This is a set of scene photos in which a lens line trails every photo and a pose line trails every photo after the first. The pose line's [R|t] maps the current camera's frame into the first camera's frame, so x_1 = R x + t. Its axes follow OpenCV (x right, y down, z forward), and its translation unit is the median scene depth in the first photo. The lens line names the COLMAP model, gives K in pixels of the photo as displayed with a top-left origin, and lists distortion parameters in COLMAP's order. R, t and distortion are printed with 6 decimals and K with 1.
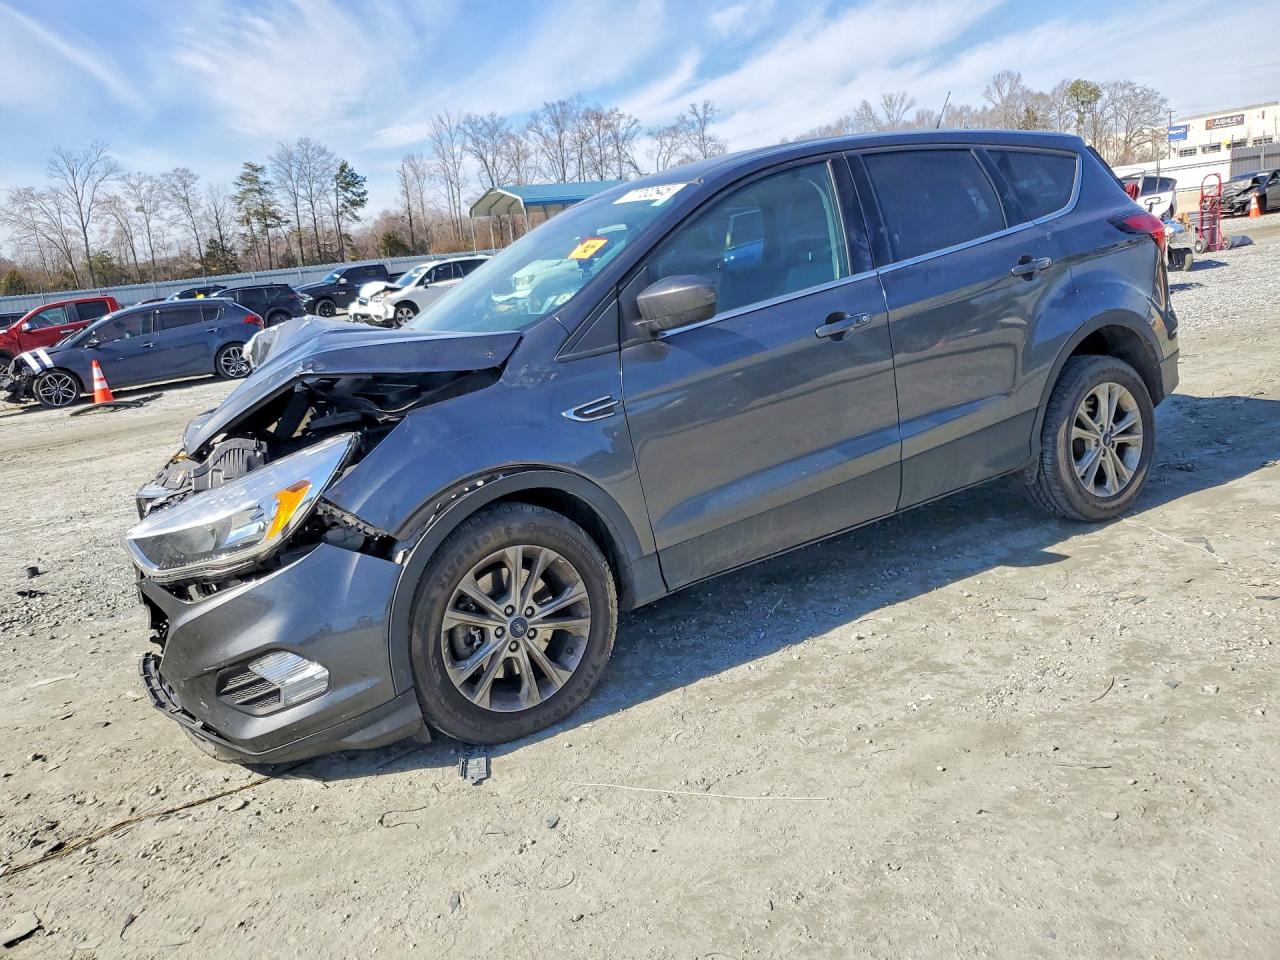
lens RADIAL K [[956.8, 0, 635.4], [0, 956.8, 483.2], [0, 0, 1]] dist [-0.001832, 0.020750]
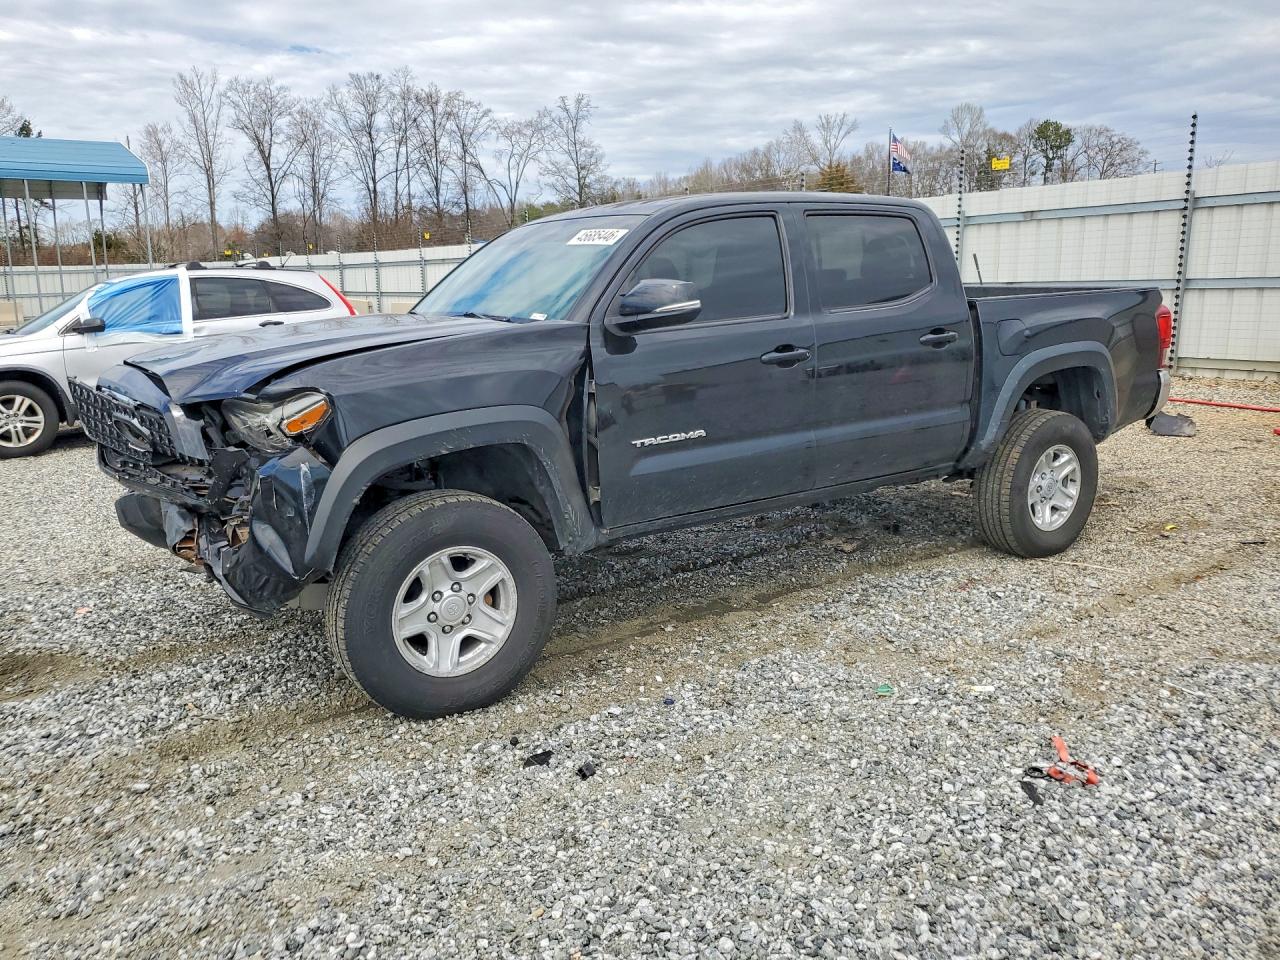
lens RADIAL K [[956.8, 0, 630.0], [0, 956.8, 469.1], [0, 0, 1]] dist [-0.001832, 0.020750]
pose [[0.996545, 0.069322, 0.045739, 0.107207], [-0.067697, 0.997050, -0.036158, -0.079951], [-0.048110, 0.032937, 0.998299, 0.259937]]
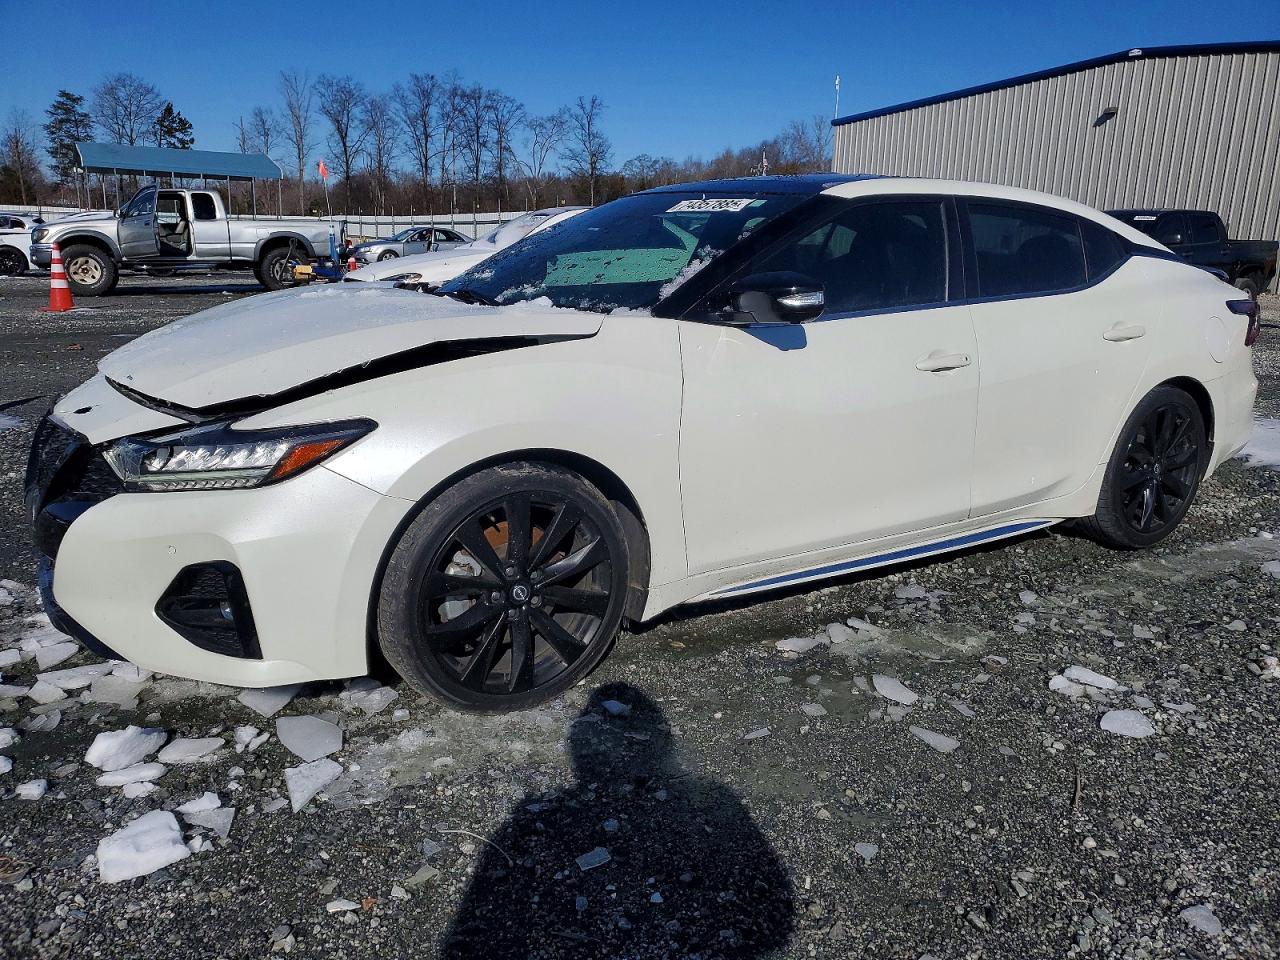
lens RADIAL K [[956.8, 0, 652.2], [0, 956.8, 473.2], [0, 0, 1]] dist [-0.001832, 0.020750]
pose [[0.991332, 0.131090, 0.008696, 0.185226], [-0.131087, 0.991370, -0.000985, -0.033966], [-0.008750, -0.000163, 0.999962, 0.046434]]
